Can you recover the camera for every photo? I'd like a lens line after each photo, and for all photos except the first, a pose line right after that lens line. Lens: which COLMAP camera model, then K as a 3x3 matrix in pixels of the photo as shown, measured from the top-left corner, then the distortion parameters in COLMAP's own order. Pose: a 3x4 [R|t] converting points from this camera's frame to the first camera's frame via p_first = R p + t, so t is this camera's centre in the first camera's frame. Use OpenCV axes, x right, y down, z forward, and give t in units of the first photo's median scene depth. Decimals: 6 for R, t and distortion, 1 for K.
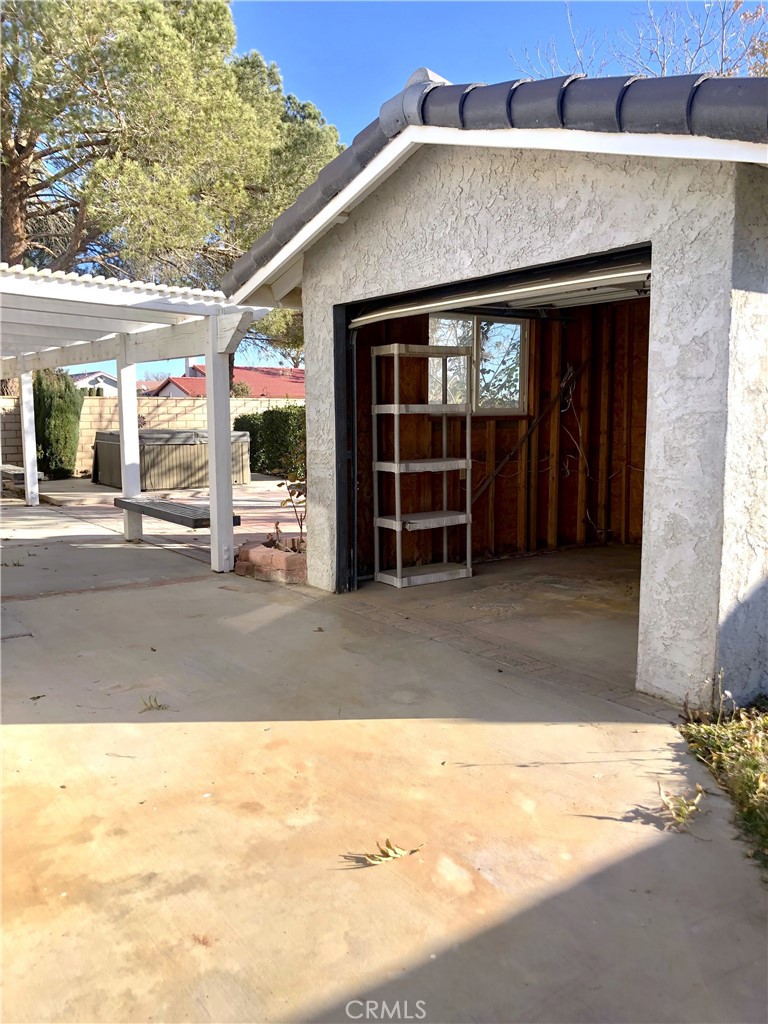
lens RADIAL K [[817.3, 0, 384.0], [0, 817.3, 512.0], [0, 0, 1]] dist [0.005892, 0.000858]
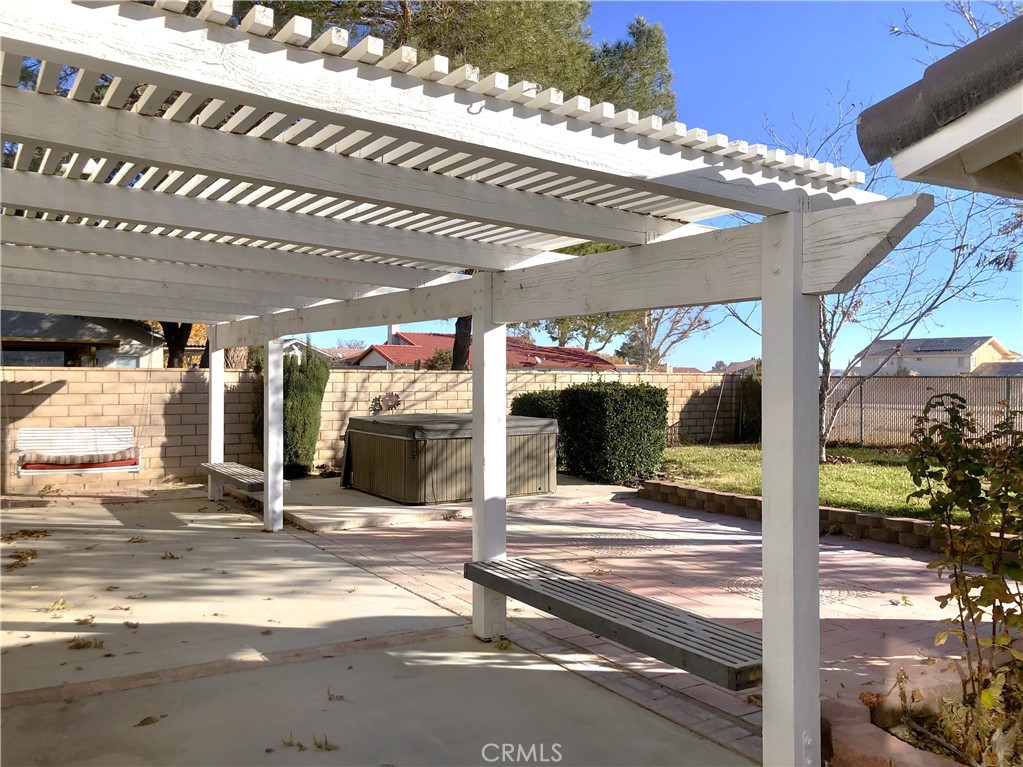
lens RADIAL K [[814.8, 0, 511.5], [0, 814.8, 383.5], [0, 0, 1]] dist [0.031894, -0.000115]
pose [[0.998404, 0.006944, -0.056051, -0.164647], [-0.013413, 0.993174, -0.115870, -0.045319], [0.054864, 0.116437, 0.991682, 0.271691]]
